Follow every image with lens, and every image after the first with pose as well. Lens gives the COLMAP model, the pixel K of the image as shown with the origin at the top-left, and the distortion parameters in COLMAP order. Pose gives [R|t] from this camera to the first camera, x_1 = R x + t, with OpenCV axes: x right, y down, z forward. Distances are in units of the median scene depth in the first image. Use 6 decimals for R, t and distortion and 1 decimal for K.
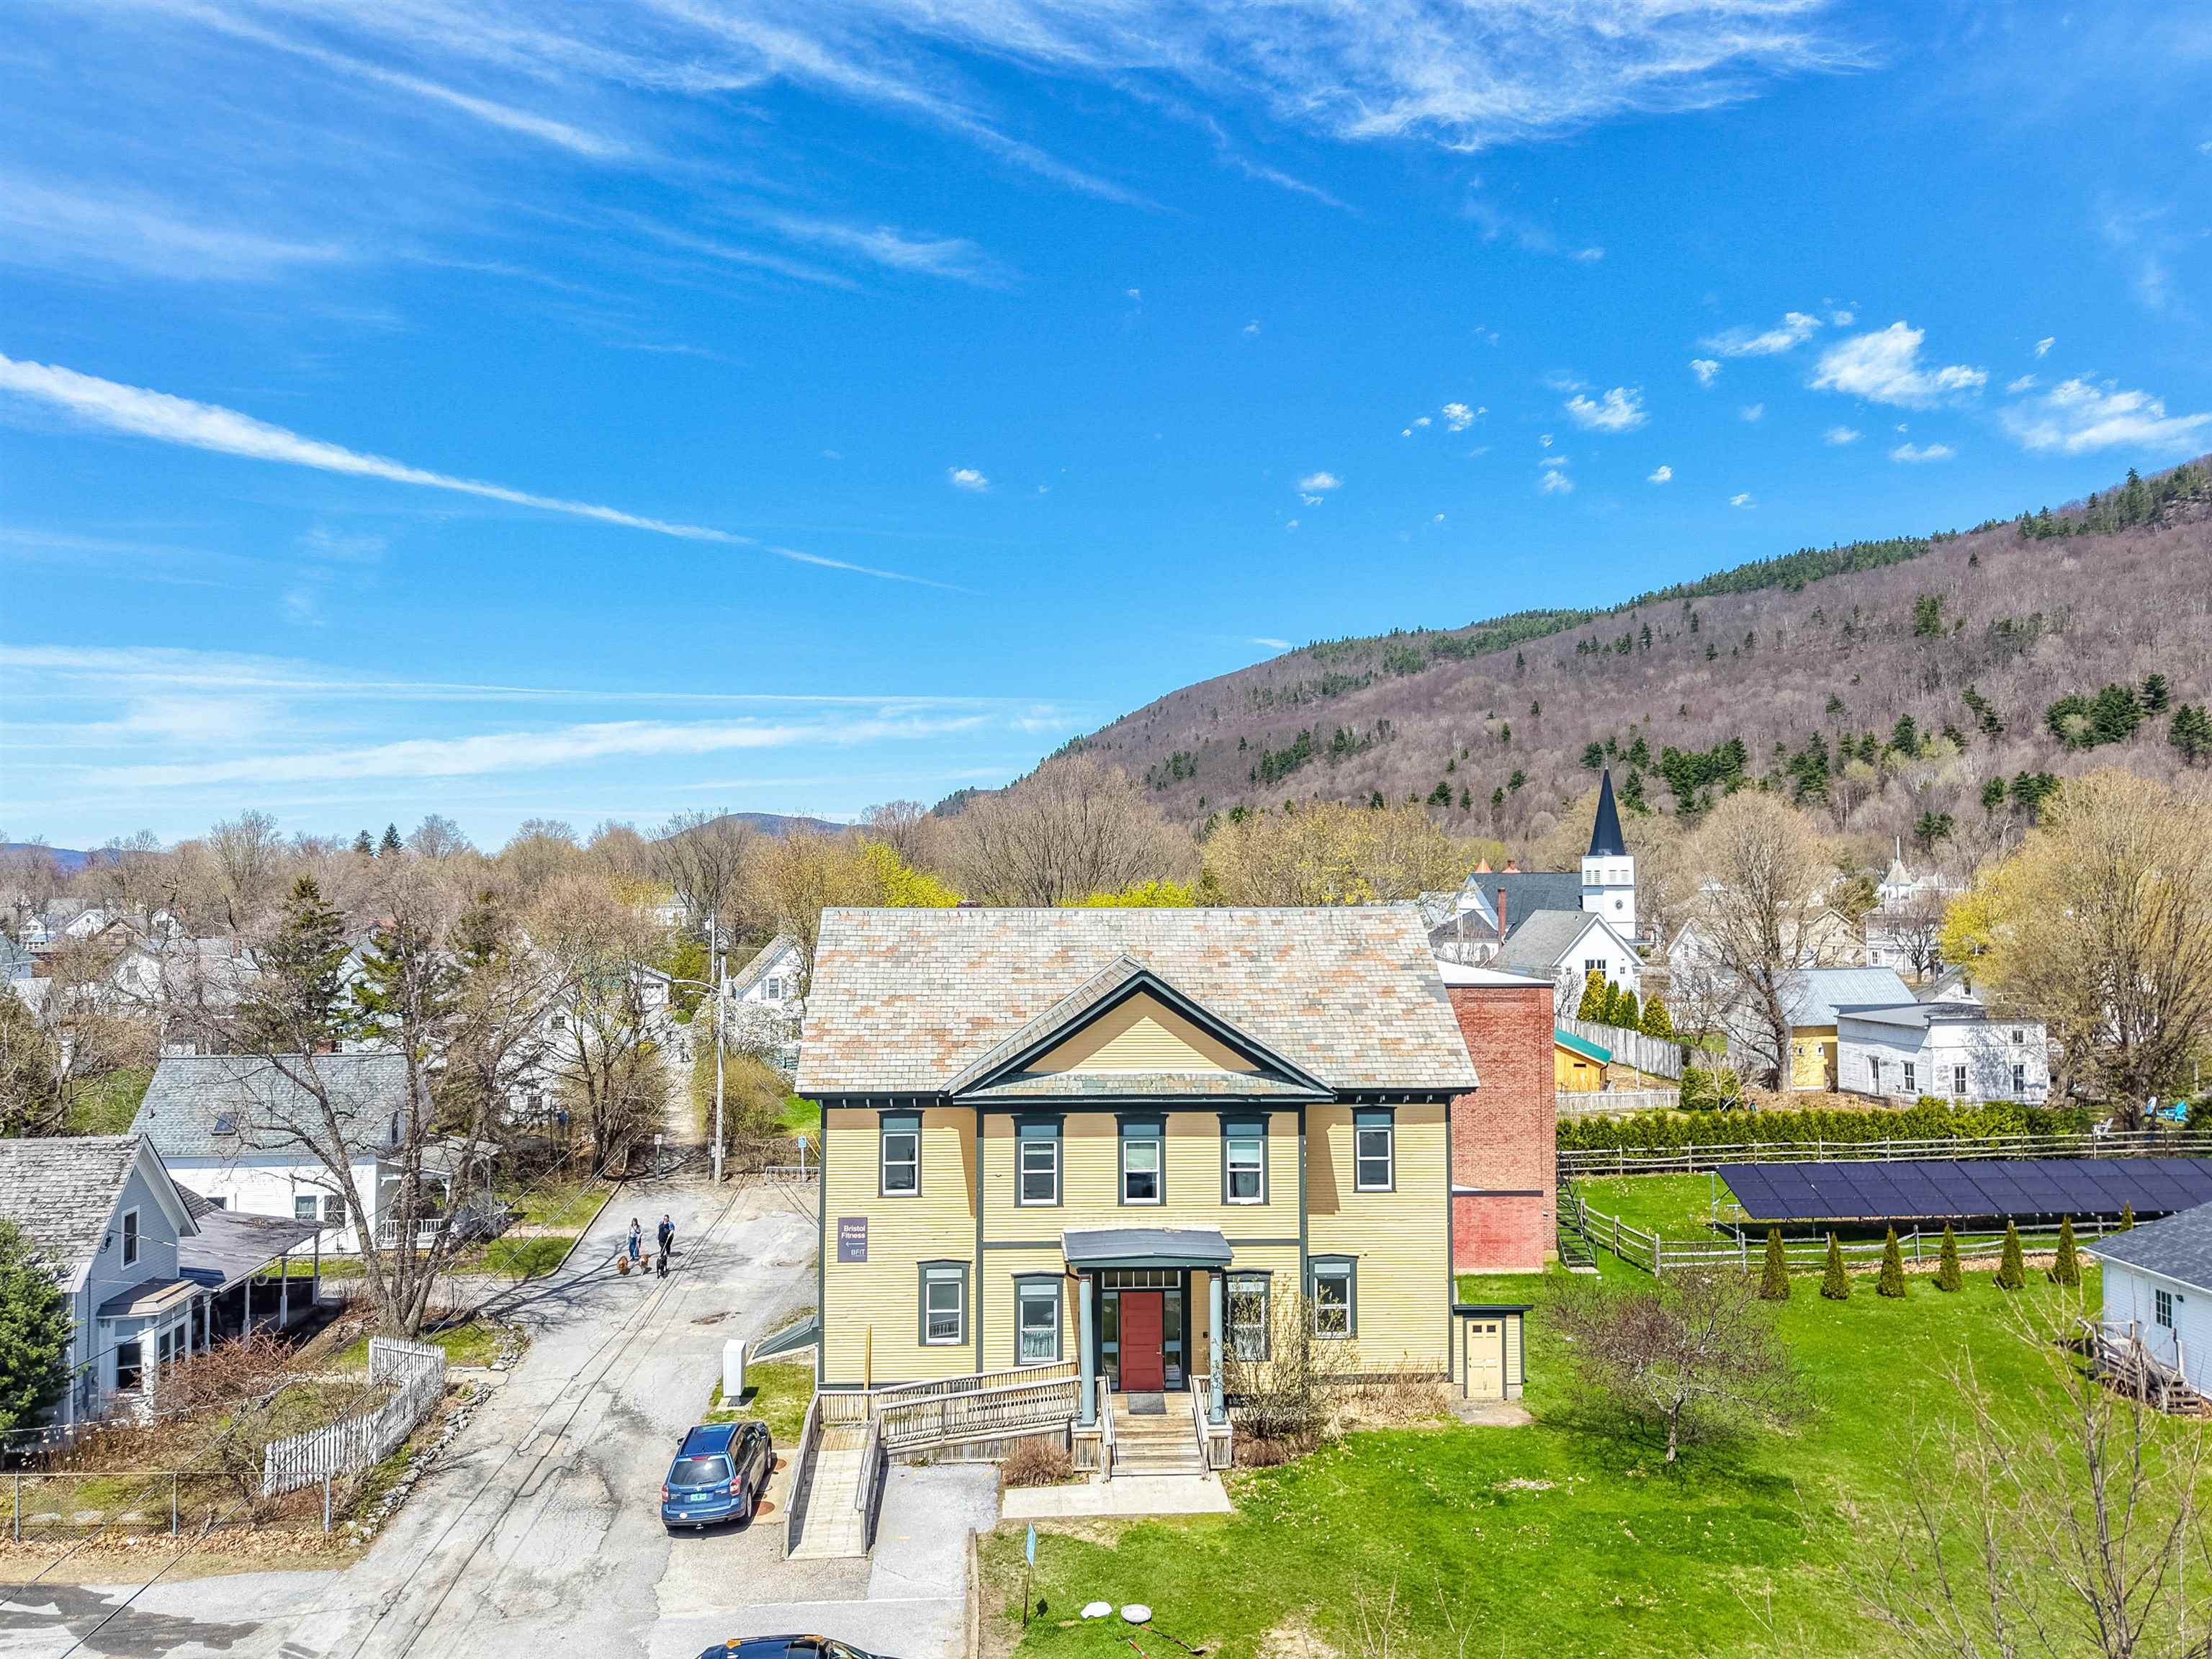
lens RADIAL K [[1564.1, 0, 1124.3], [0, 1564.1, 831.5], [0, 0, 1]] dist [0.038127, -0.041233]
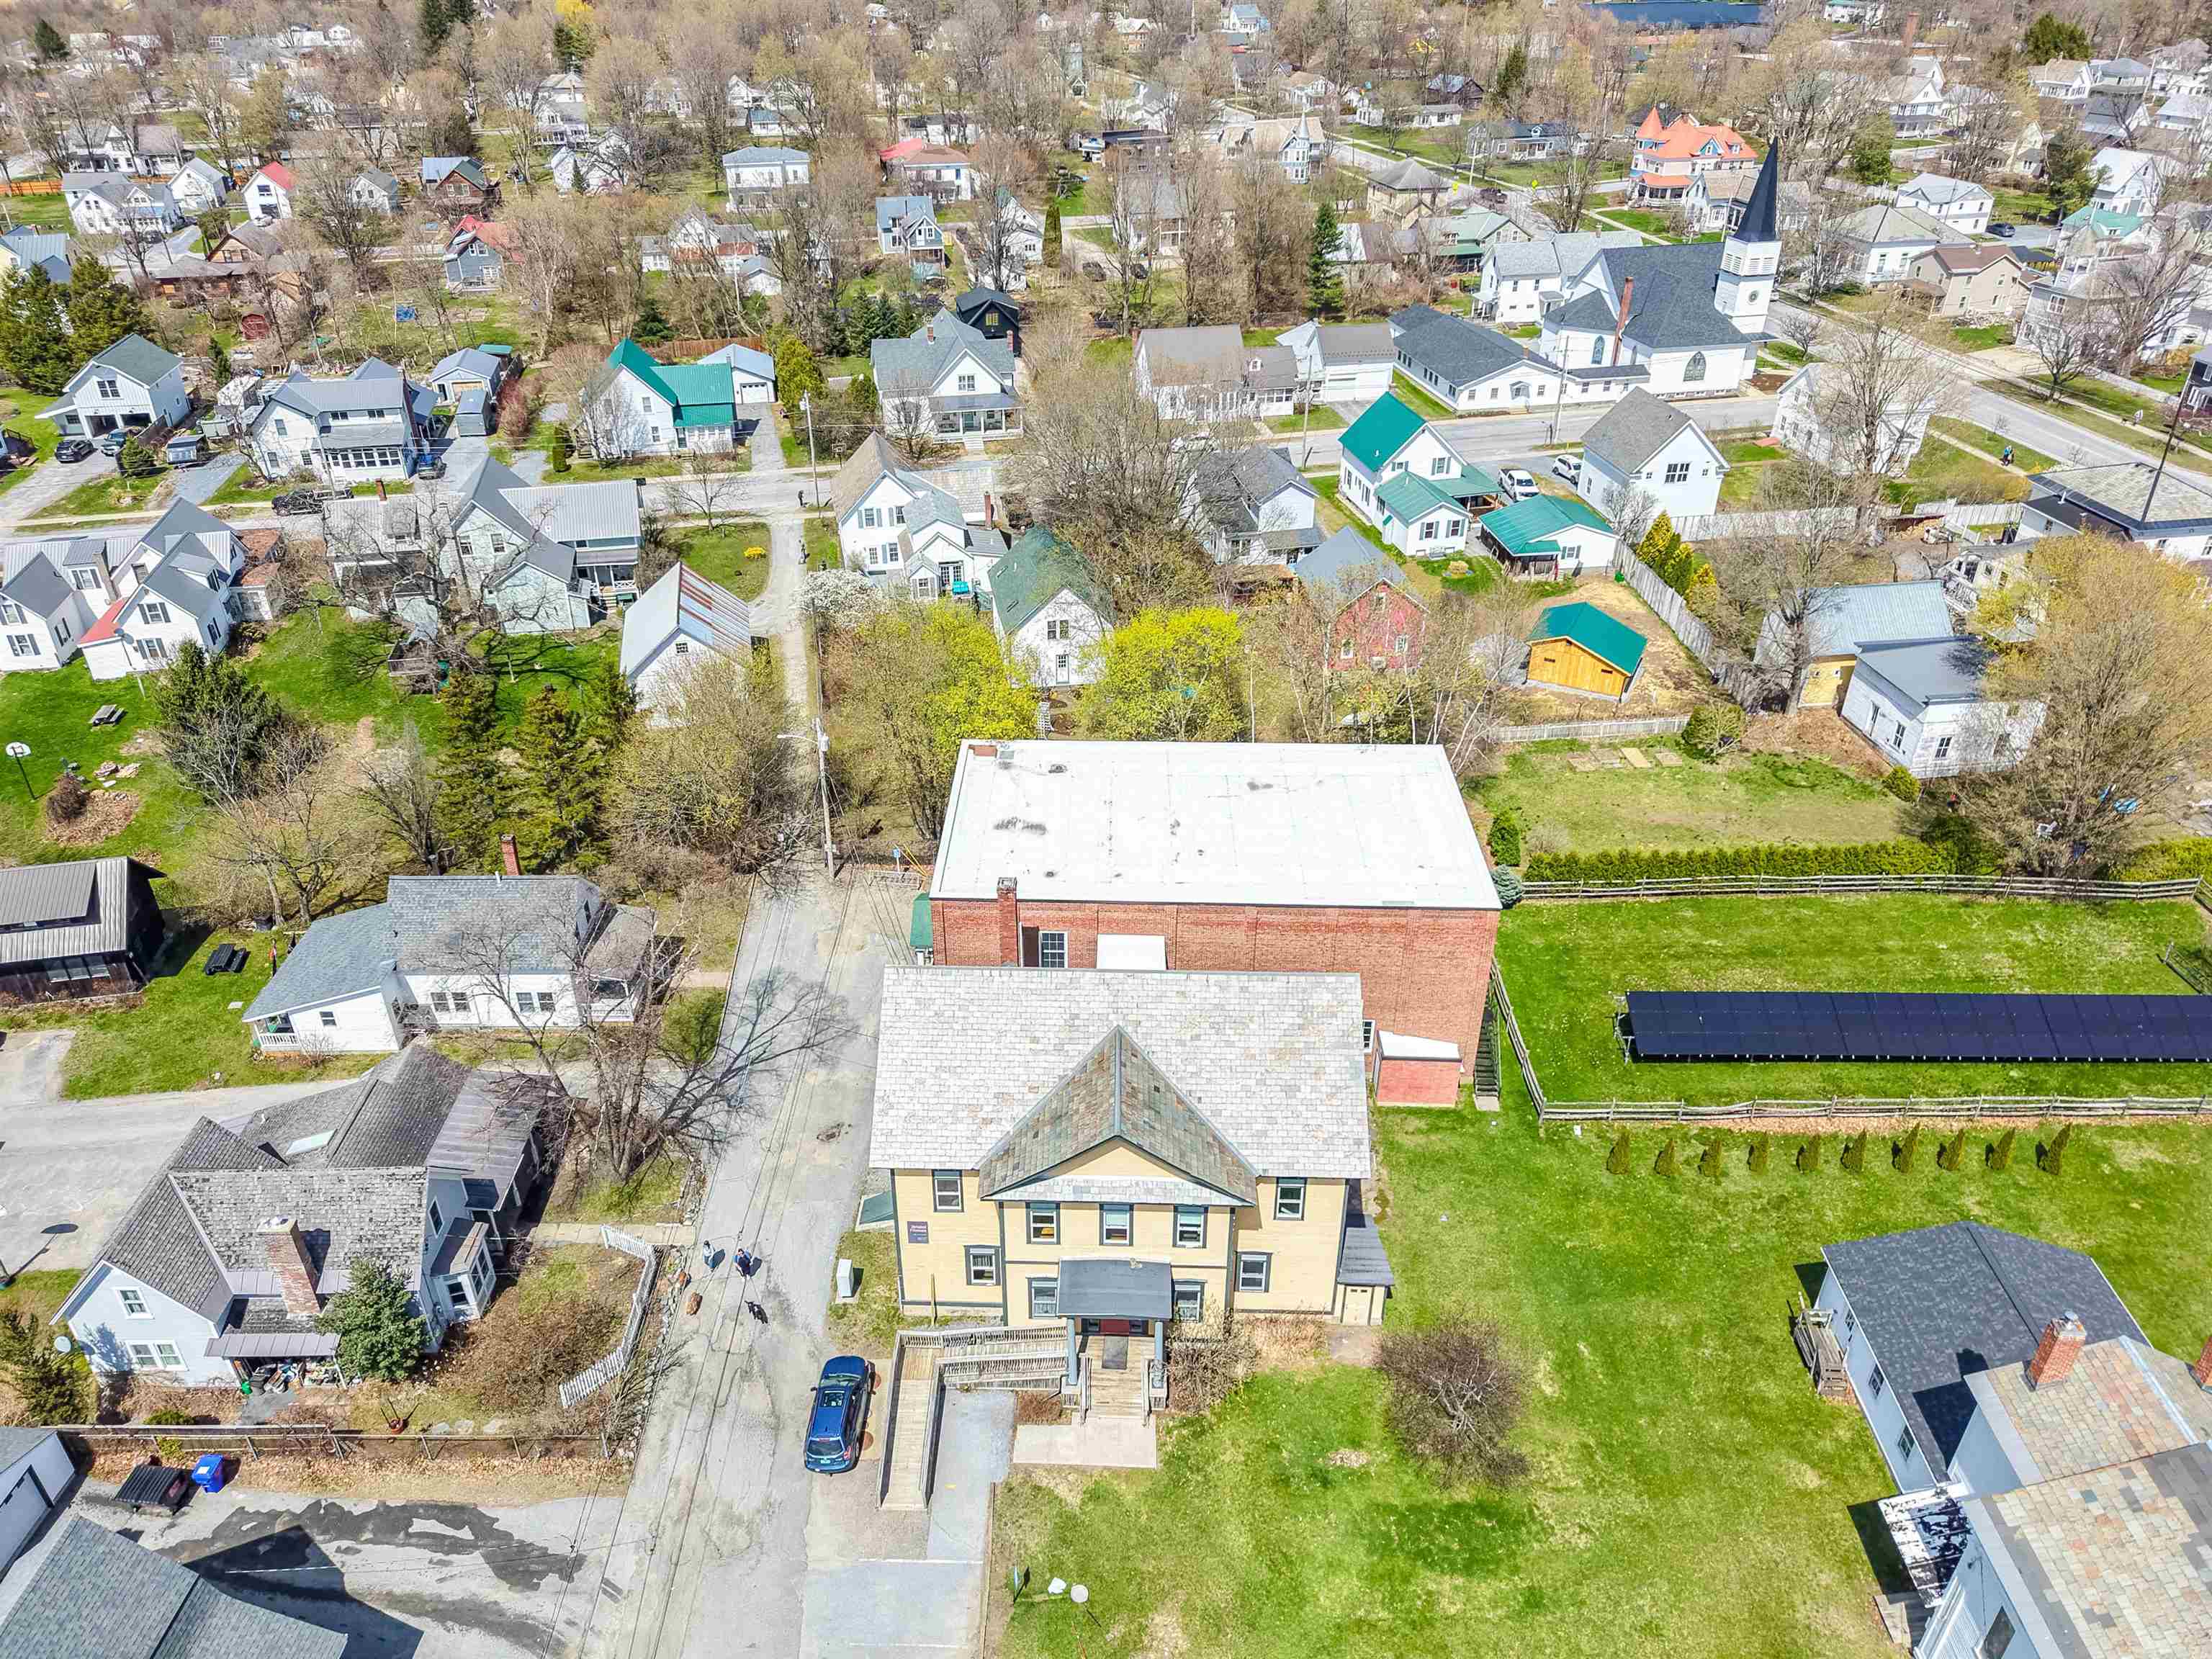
lens RADIAL K [[1564.1, 0, 1124.3], [0, 1564.1, 831.5], [0, 0, 1]] dist [0.038127, -0.041233]
pose [[0.995996, 0.059100, -0.067083, 0.092266], [-0.011952, 0.831626, 0.555208, -0.867335], [0.088601, -0.552183, 0.829002, 0.028225]]
